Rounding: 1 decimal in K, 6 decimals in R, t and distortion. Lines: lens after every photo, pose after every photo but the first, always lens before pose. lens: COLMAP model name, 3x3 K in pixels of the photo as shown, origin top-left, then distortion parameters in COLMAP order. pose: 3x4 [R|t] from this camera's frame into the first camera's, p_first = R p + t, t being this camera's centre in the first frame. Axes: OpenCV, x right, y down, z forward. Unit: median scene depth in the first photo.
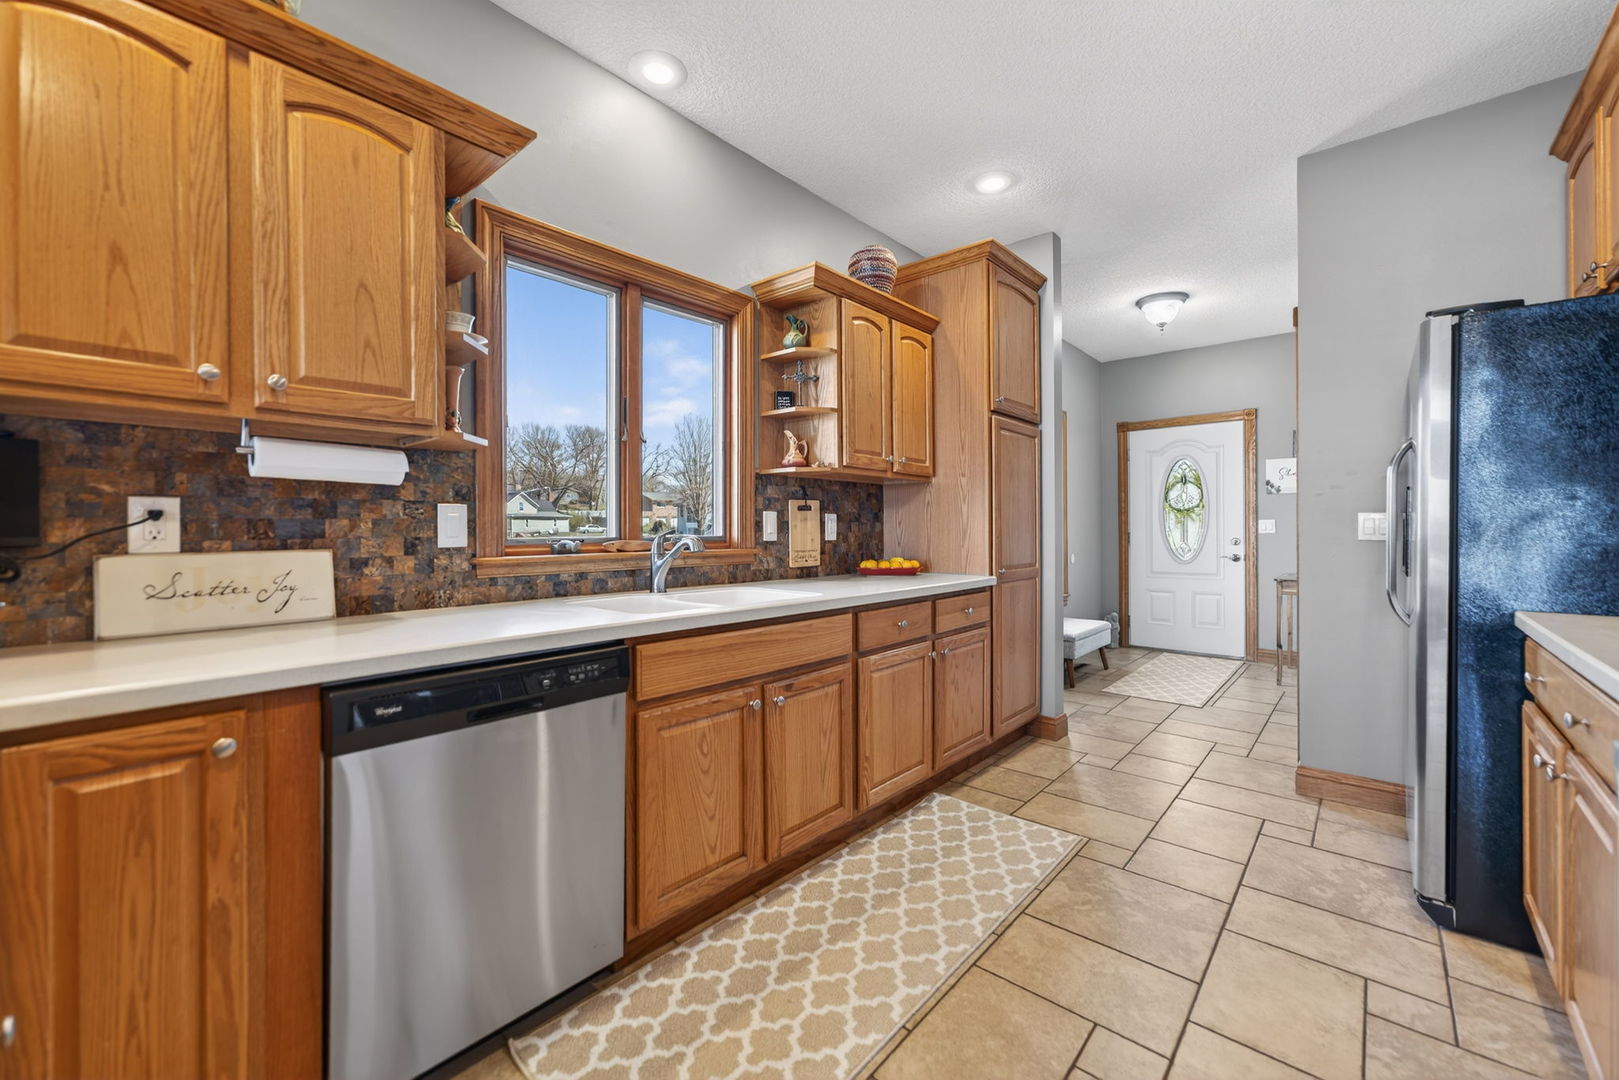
lens RADIAL K [[658.8, 0, 808.0], [0, 658.8, 531.2], [0, 0, 1]] dist [-0.010255, 0.000253]
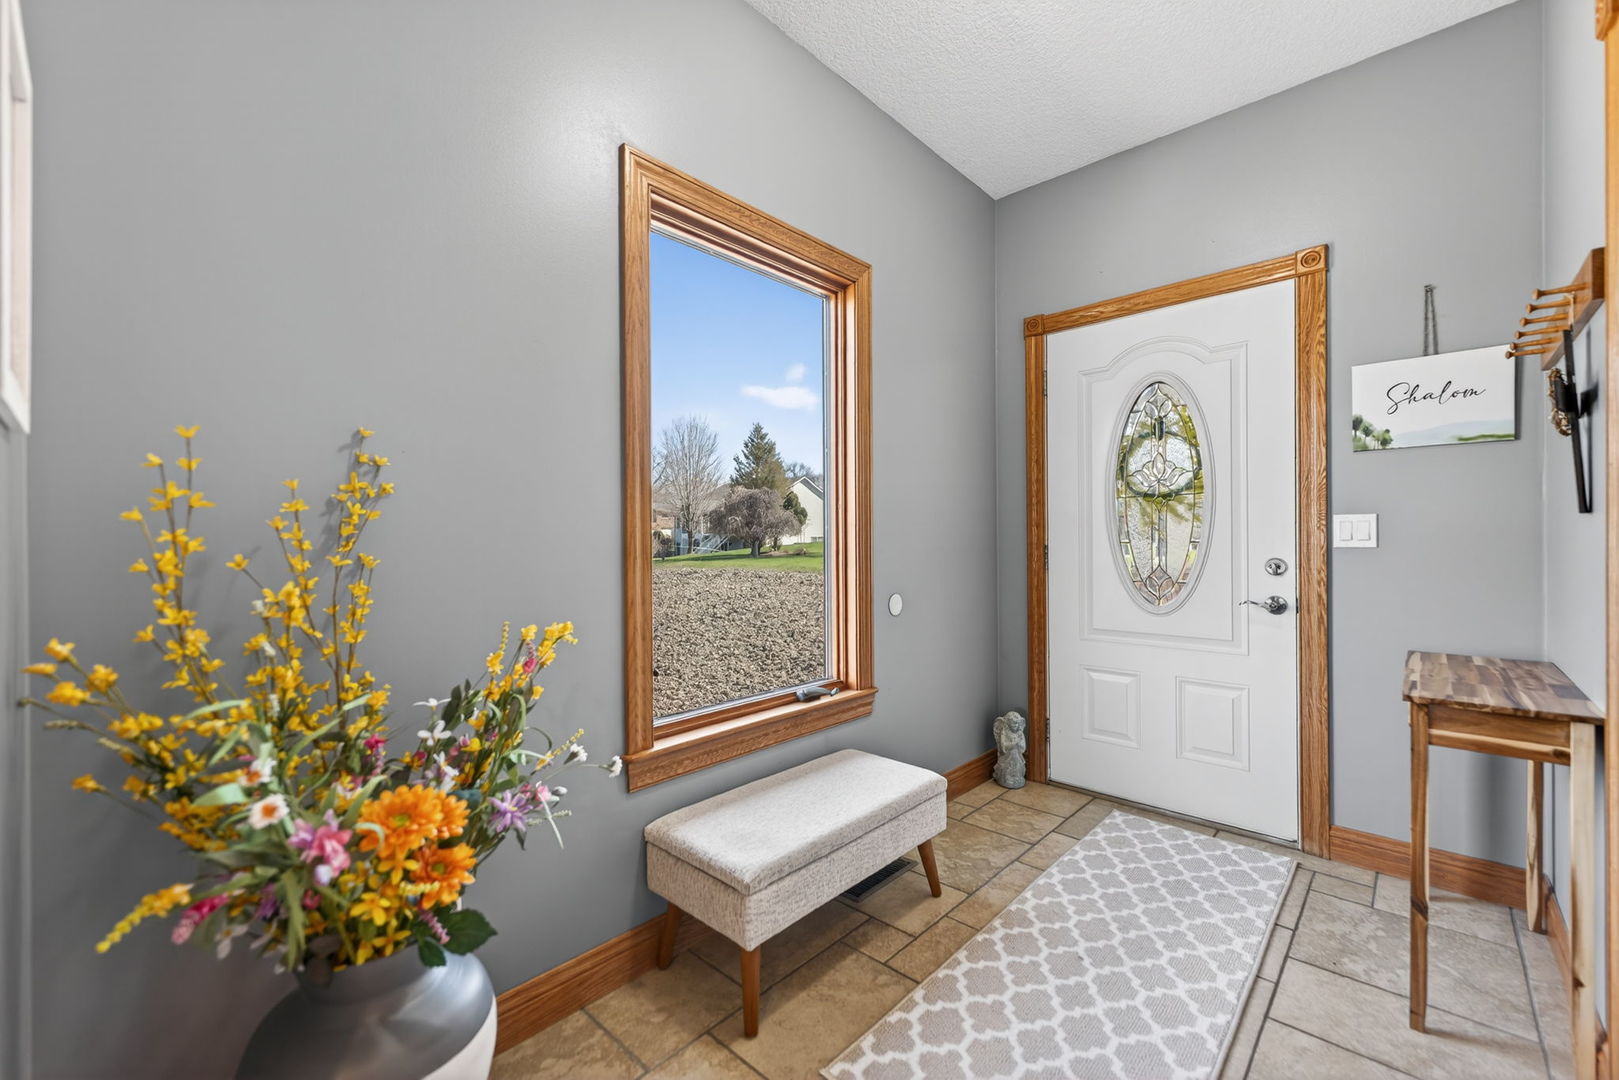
lens RADIAL K [[658.8, 0, 808.5], [0, 658.8, 542.1], [0, 0, 1]] dist [-0.010255, 0.000253]
pose [[0.999295, 0.001577, -0.037515, 0.354811], [-0.001646, 0.999997, -0.001820, 0.001213], [0.037512, 0.001881, 0.999294, 0.548342]]
